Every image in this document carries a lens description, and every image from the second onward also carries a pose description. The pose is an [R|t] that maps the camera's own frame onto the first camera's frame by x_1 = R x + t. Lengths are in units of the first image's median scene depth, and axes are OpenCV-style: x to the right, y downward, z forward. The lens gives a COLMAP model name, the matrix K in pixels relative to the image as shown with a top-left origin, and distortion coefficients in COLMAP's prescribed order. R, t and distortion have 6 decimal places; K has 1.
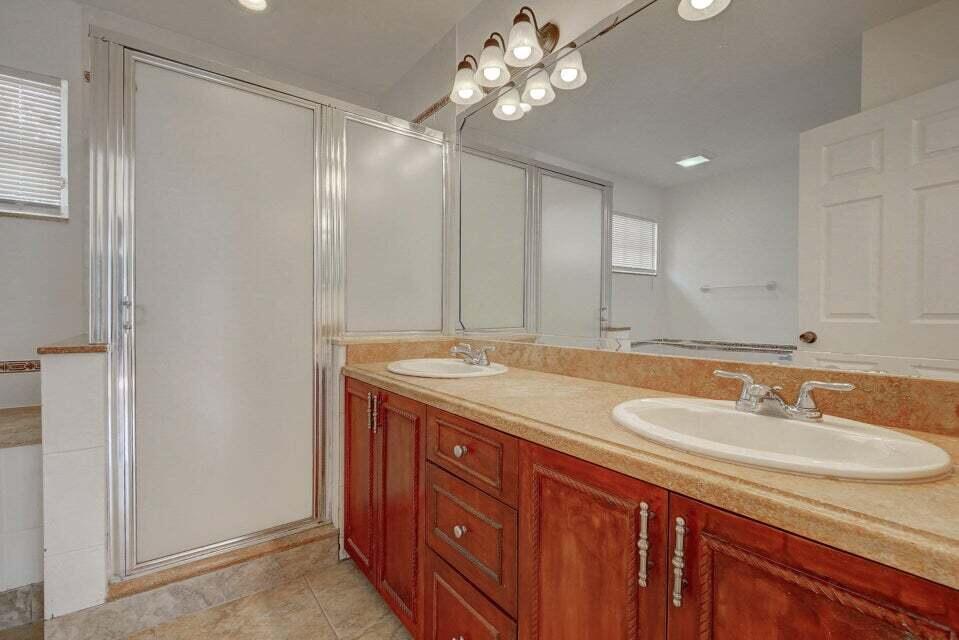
lens RADIAL K [[408.7, 0, 478.0], [0, 408.7, 318.0], [0, 0, 1]] dist [-0.000929, -0.000383]
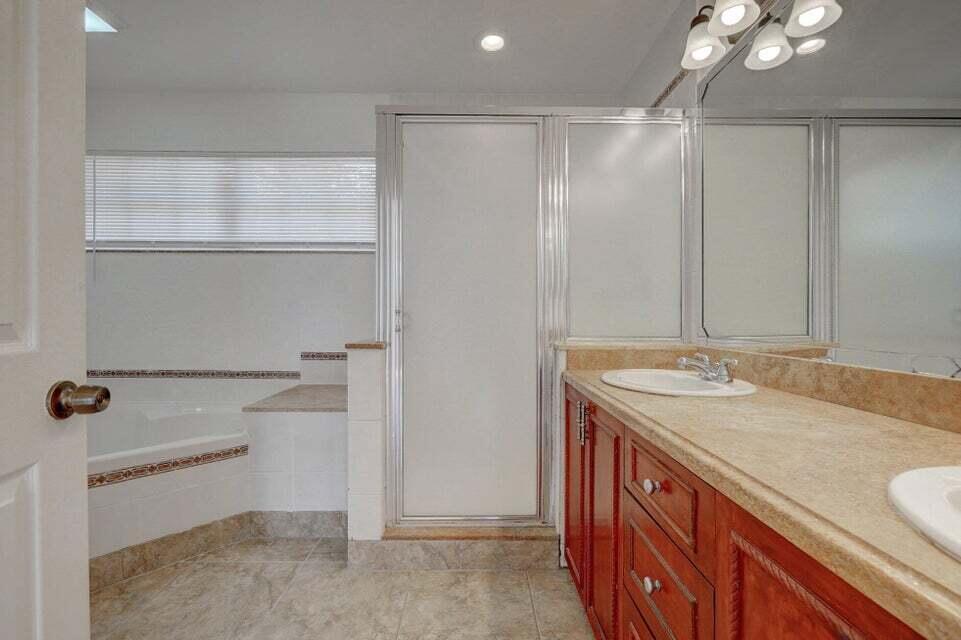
lens RADIAL K [[409.6, 0, 479.0], [0, 409.6, 318.0], [0, 0, 1]] dist [-0.000929, -0.000383]
pose [[0.823631, -0.005436, -0.567100, 0.077388], [-0.000713, 0.999943, -0.010620, -0.001300], [0.567126, 0.009151, 0.823580, 0.071169]]
